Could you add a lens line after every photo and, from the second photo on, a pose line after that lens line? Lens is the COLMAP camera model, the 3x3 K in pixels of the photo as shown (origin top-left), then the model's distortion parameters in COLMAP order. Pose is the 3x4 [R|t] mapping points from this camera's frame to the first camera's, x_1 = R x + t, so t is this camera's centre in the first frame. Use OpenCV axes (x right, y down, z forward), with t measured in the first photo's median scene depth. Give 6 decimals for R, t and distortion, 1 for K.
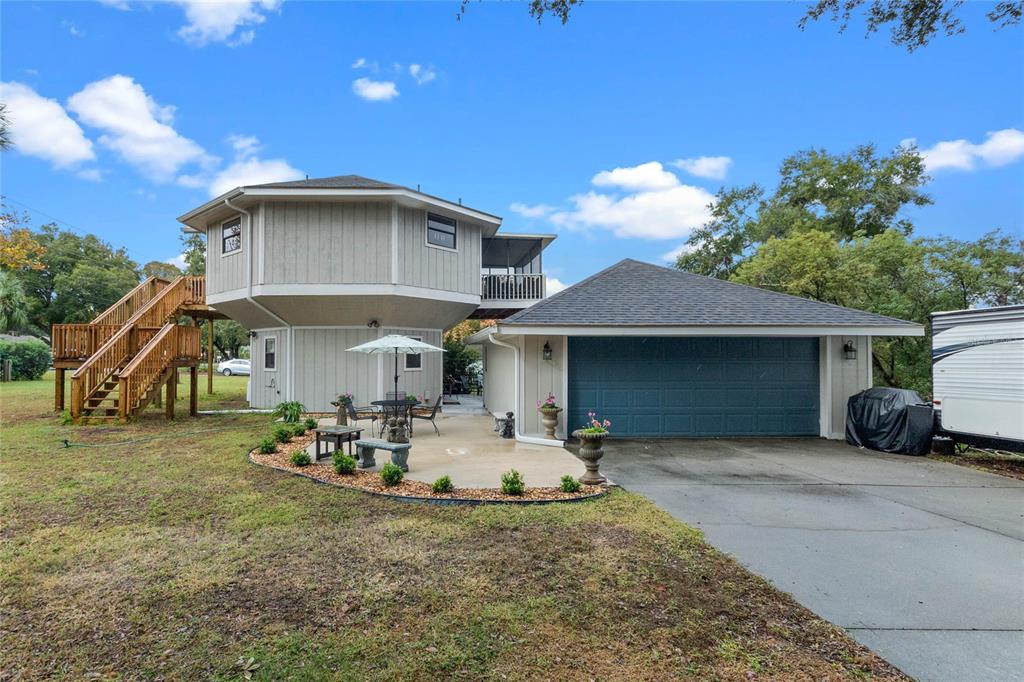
lens RADIAL K [[473.6, 0, 451.1], [0, 473.6, 342.5], [0, 0, 1]] dist [0.017041, 0.000740]
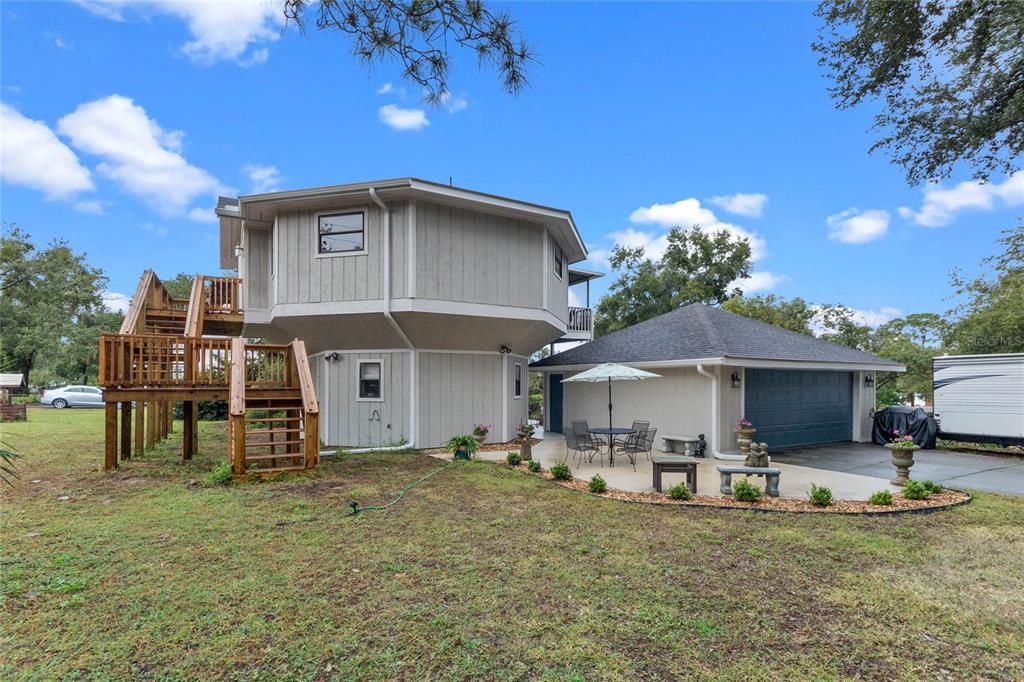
lens RADIAL K [[459.4, 0, 514.8], [0, 459.4, 383.1], [0, 0, 1]] dist [0.017477, 0.000399]
pose [[0.889726, 0.002444, 0.456488, -0.596605], [-0.016717, 0.999489, 0.027232, 0.002179], [-0.456189, -0.031860, 0.889313, 0.185663]]
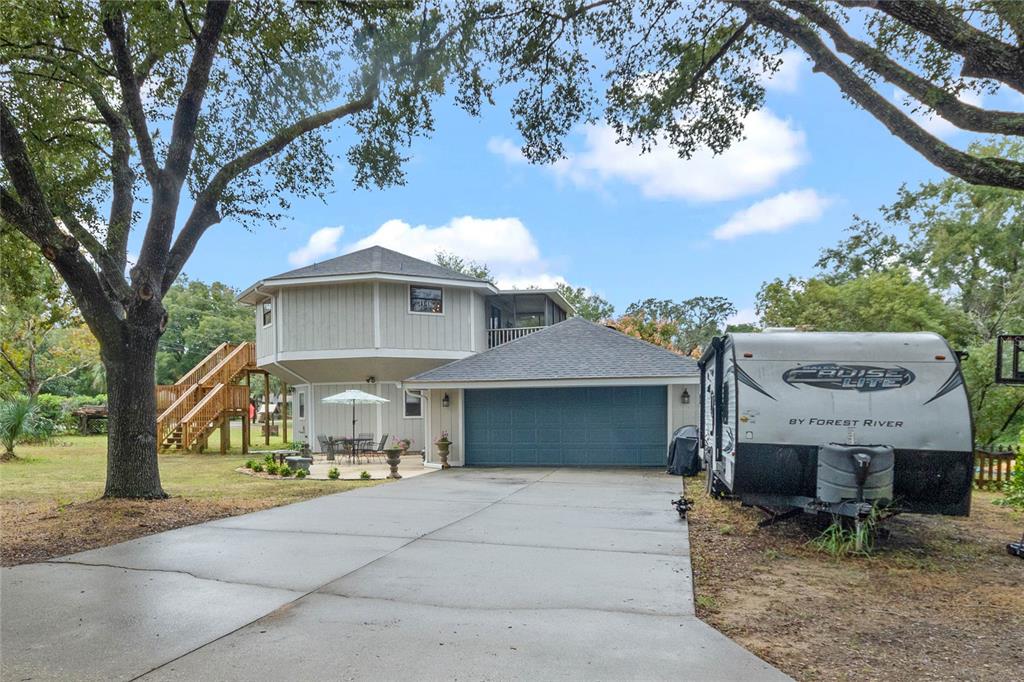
lens RADIAL K [[644.5, 0, 510.9], [0, 644.5, 406.0], [0, 0, 1]] dist [0.002654, -0.000154]
pose [[0.970580, -0.013330, -0.240408, 0.617150], [0.019514, 0.999537, 0.023362, -0.003796], [0.239985, -0.027366, 0.970391, -0.550674]]
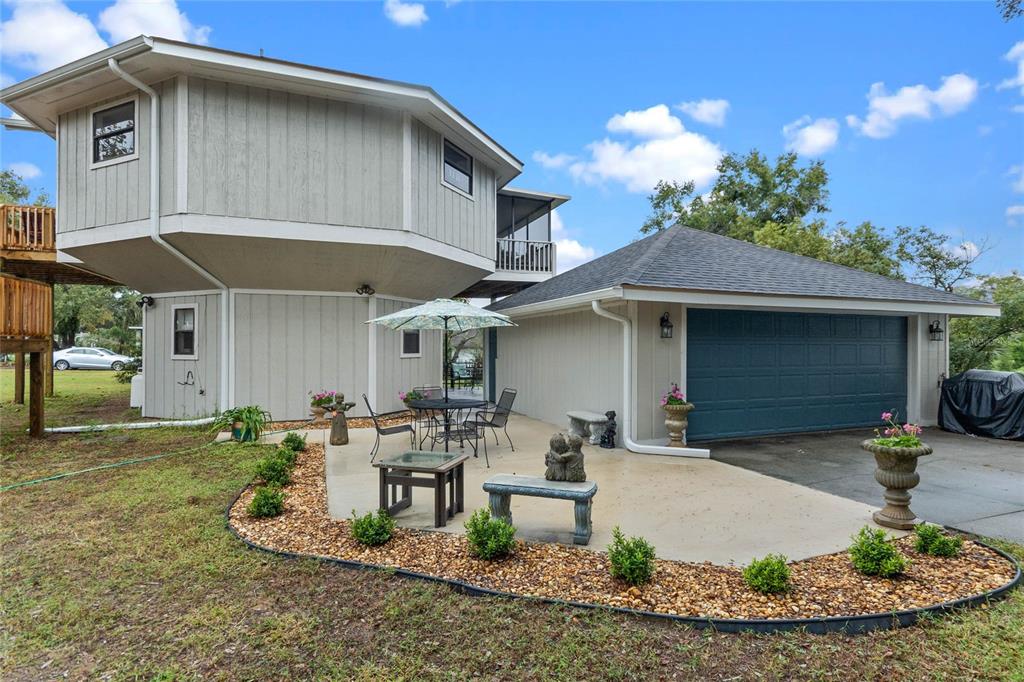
lens RADIAL K [[487.7, 0, 512.0], [0, 487.7, 341.0], [0, 0, 1]] dist [0.009831, -0.000718]
pose [[0.949743, 0.005222, 0.312986, -0.193292], [-0.010623, 0.999823, 0.015552, 0.023687], [-0.312849, -0.018096, 0.949630, 0.273389]]
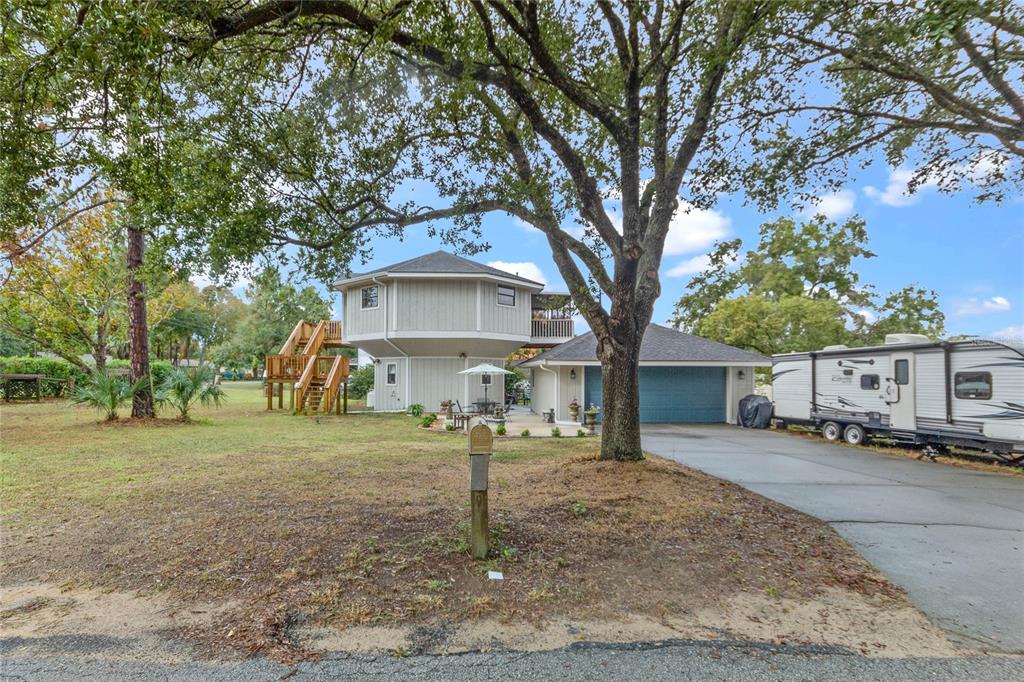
lens RADIAL K [[465.5, 0, 494.5], [0, 465.5, 352.3], [0, 0, 1]] dist [0.001695, 0.000112]
pose [[0.999798, 0.005138, 0.019412, -0.094624], [-0.004737, 0.999775, -0.020676, -0.019411], [-0.019513, 0.020580, 0.999598, -0.556061]]
